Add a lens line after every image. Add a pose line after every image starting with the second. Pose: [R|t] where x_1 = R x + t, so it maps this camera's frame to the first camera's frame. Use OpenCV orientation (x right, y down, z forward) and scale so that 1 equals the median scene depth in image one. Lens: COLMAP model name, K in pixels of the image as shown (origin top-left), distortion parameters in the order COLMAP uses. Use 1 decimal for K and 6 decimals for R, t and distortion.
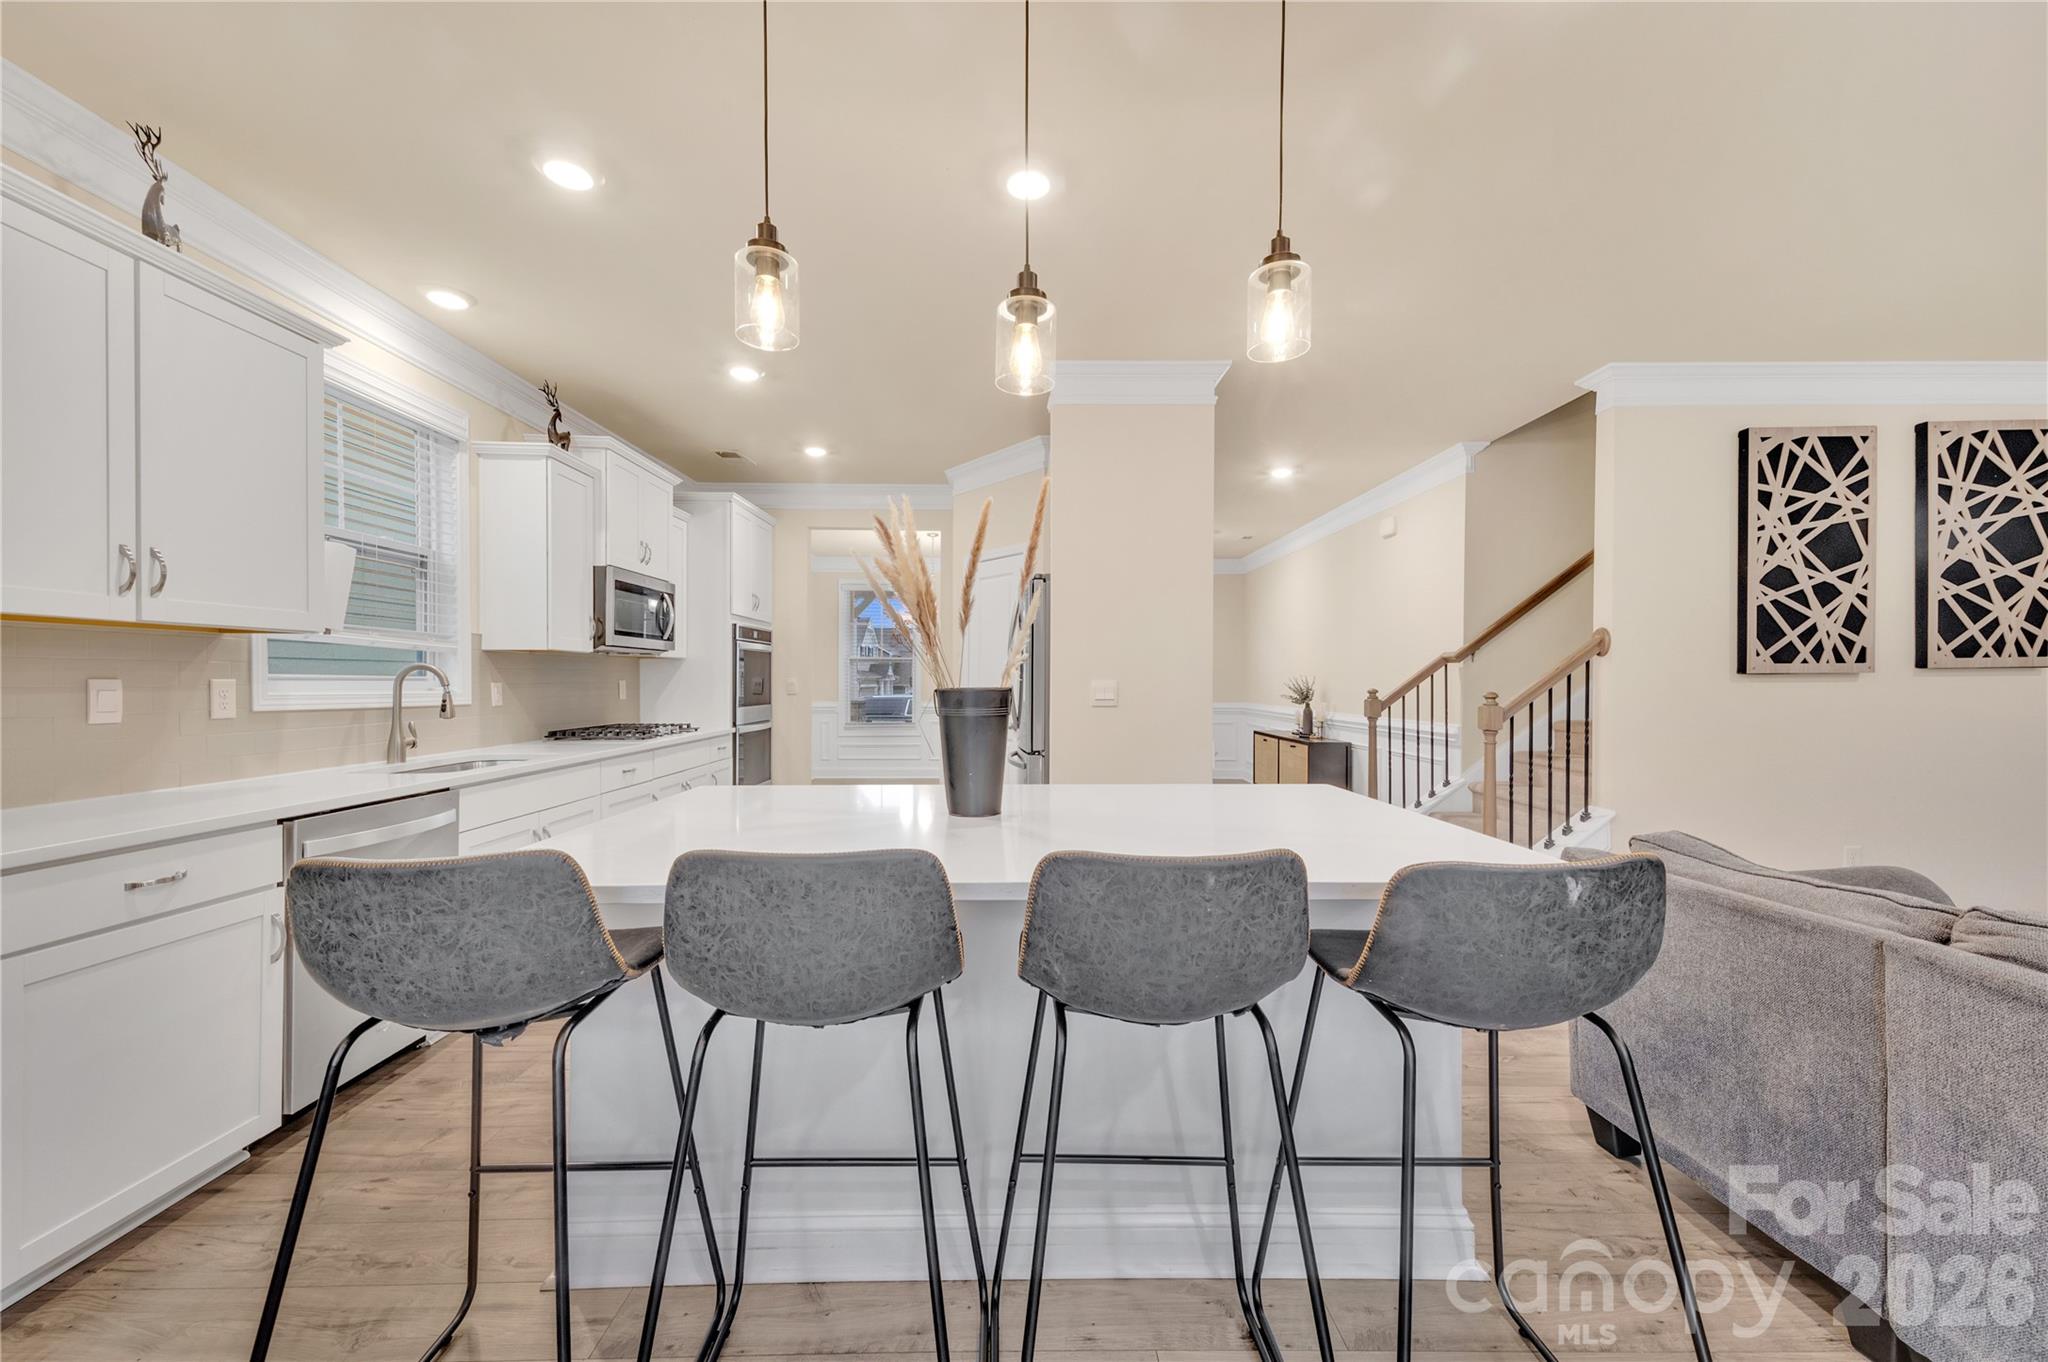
lens RADIAL K [[855.3, 0, 1026.7], [0, 855.3, 686.4], [0, 0, 1]] dist [0.015891, -0.000848]
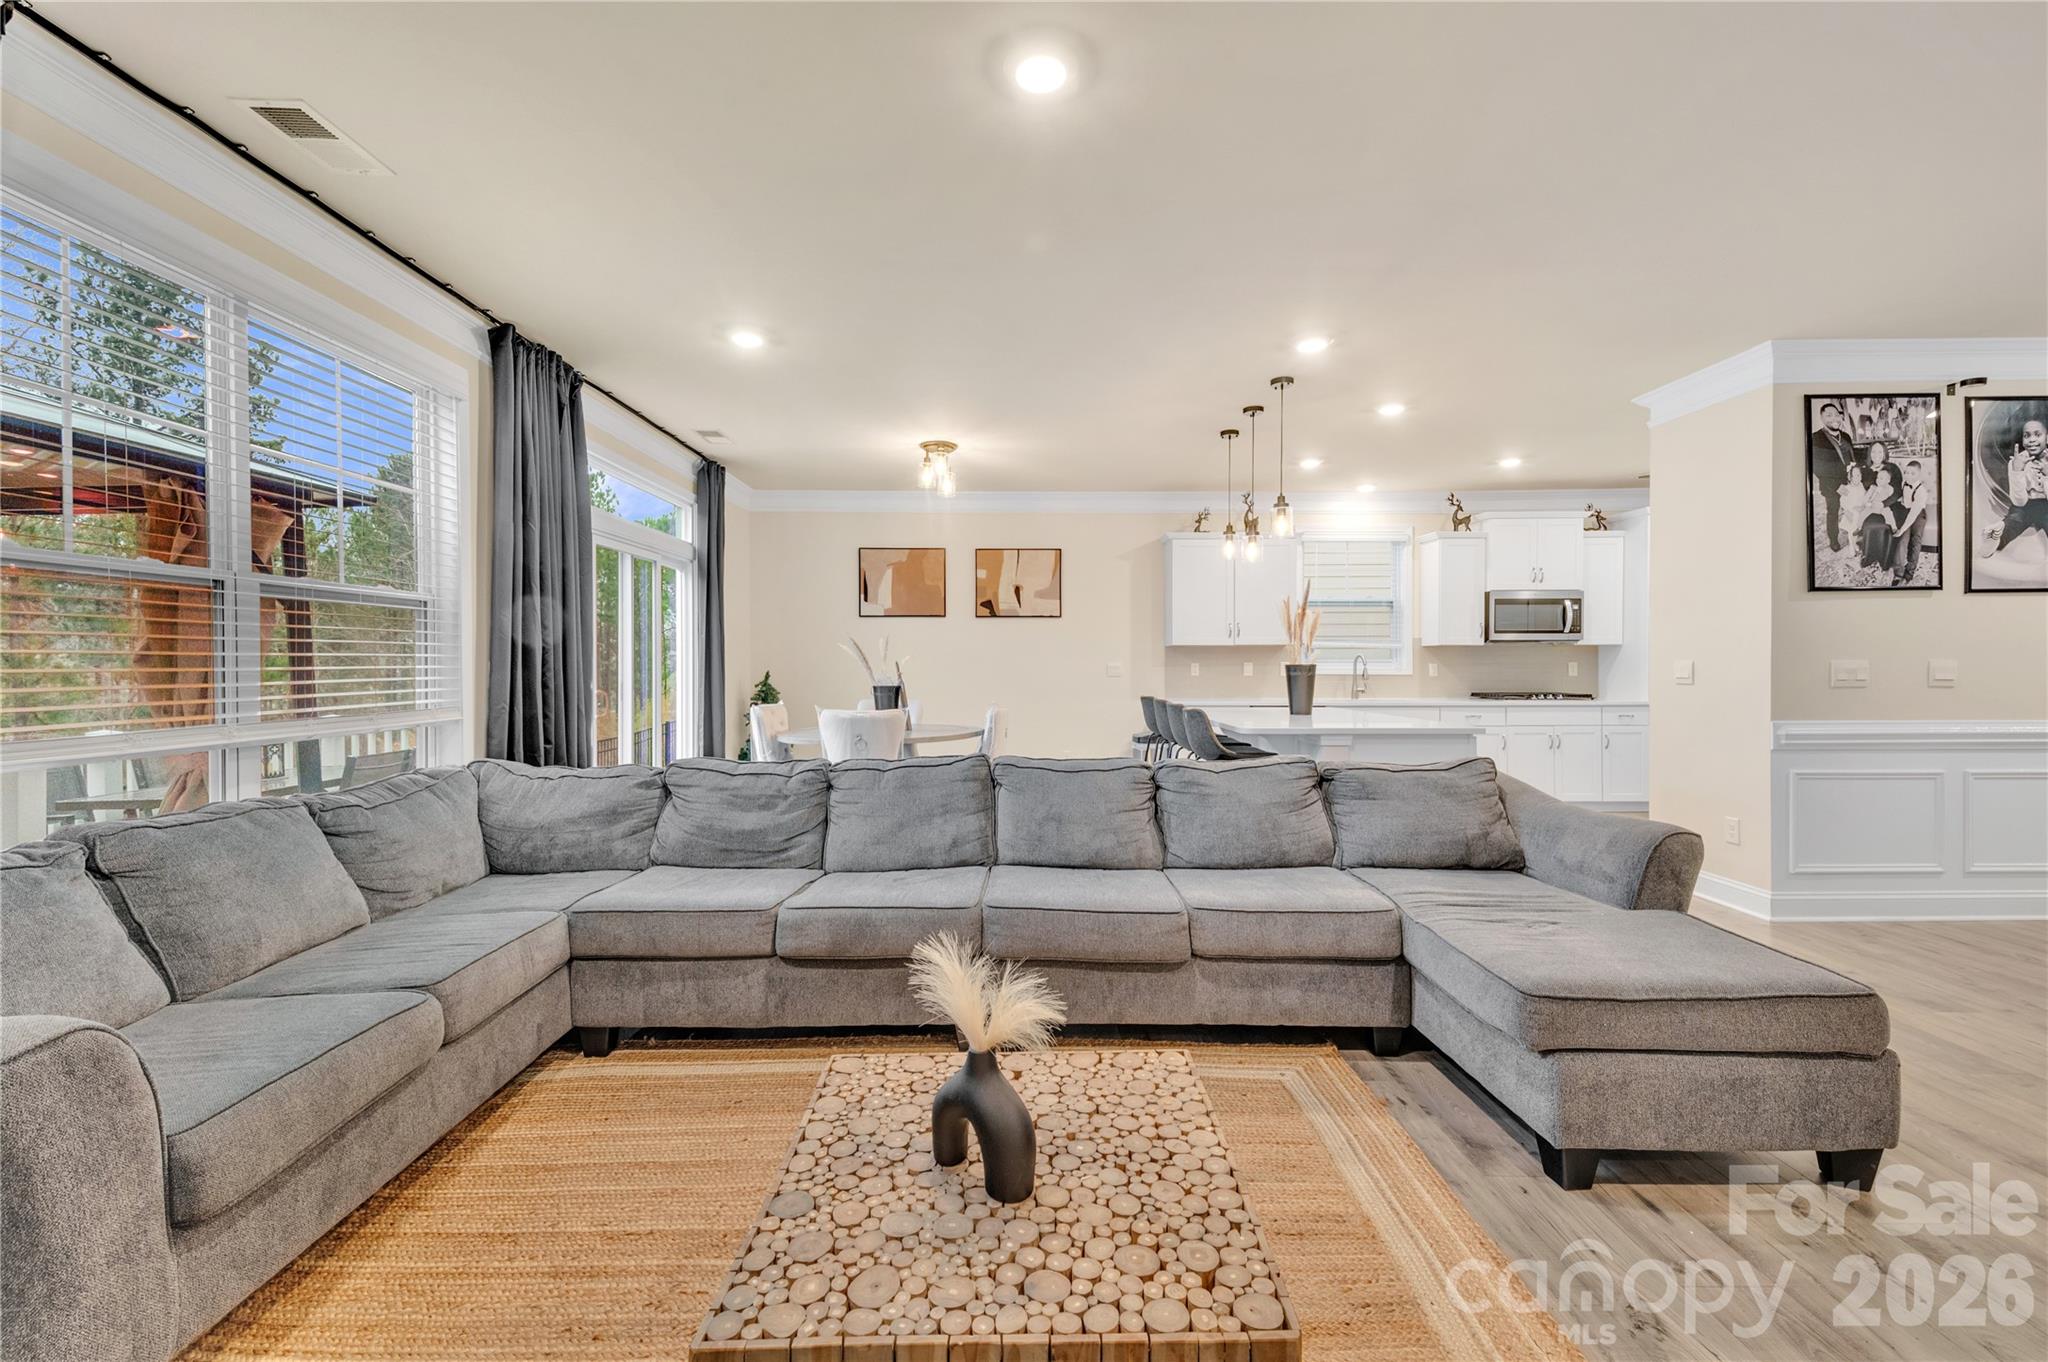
lens RADIAL K [[830.0, 0, 1026.7], [0, 830.0, 667.4], [0, 0, 1]] dist [0.050234, -0.021597]
pose [[0.004173, 0.003581, -0.999985, 1.425986], [-0.004096, 0.999985, 0.003564, 0.001868], [0.999983, 0.004081, 0.004187, 0.139456]]
